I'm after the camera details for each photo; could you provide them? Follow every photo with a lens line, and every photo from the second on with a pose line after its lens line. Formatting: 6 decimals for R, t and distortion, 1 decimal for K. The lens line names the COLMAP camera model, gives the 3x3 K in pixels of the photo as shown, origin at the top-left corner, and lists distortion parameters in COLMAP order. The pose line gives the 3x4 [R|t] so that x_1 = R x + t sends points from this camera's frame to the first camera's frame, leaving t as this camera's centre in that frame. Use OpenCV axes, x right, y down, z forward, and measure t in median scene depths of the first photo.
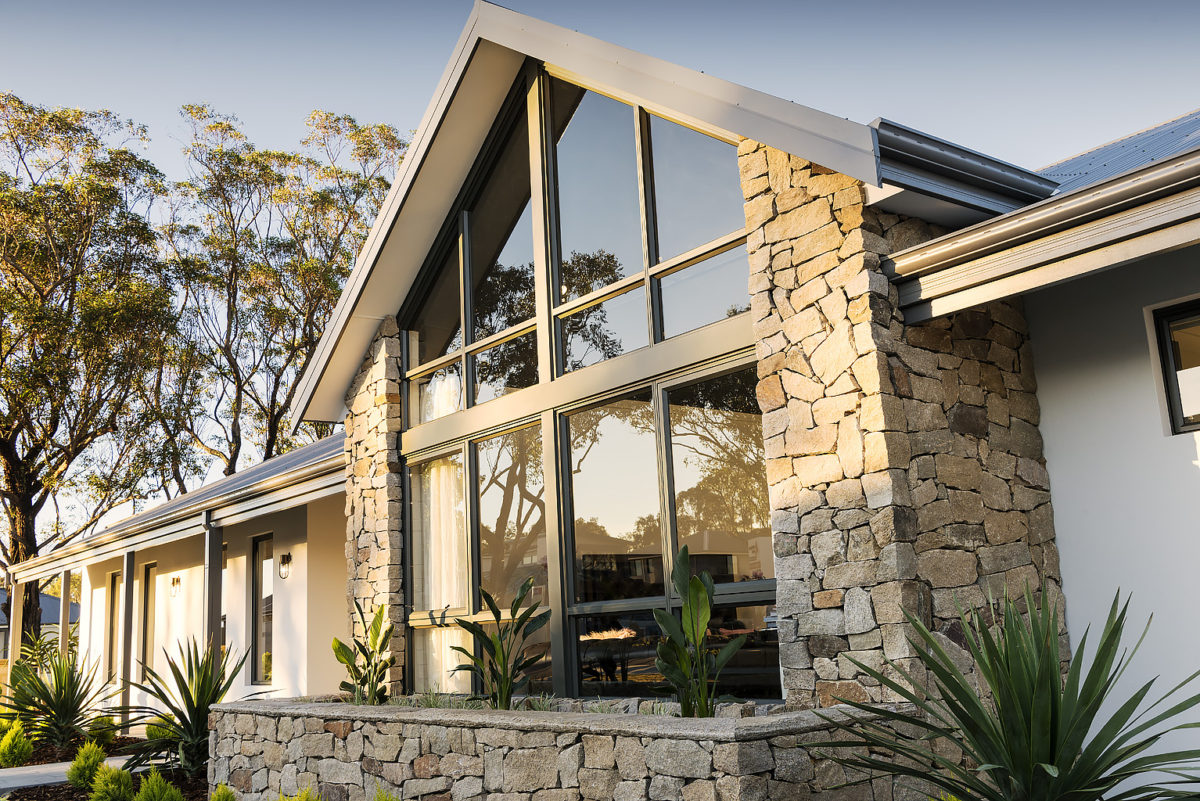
lens RADIAL K [[1145.3, 0, 600.0], [0, 1145.3, 400.5], [0, 0, 1]] dist [0.013855, -0.000905]
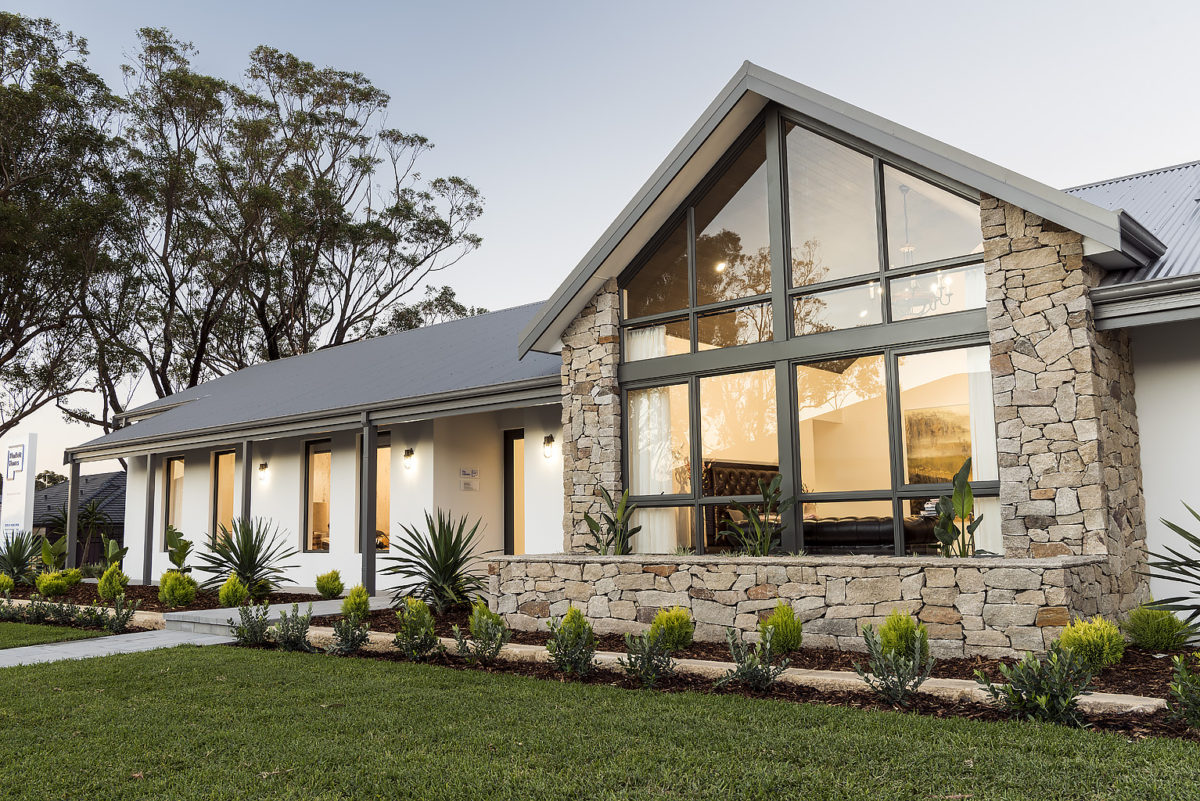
lens RADIAL K [[1033.4, 0, 600.0], [0, 1033.4, 400.5], [0, 0, 1]] dist [-0.003294, -0.002760]
pose [[0.980741, 0.059651, 0.185981, -0.665022], [-0.072162, 0.995511, 0.061240, -0.005325], [-0.181493, -0.073481, 0.980643, -0.310217]]
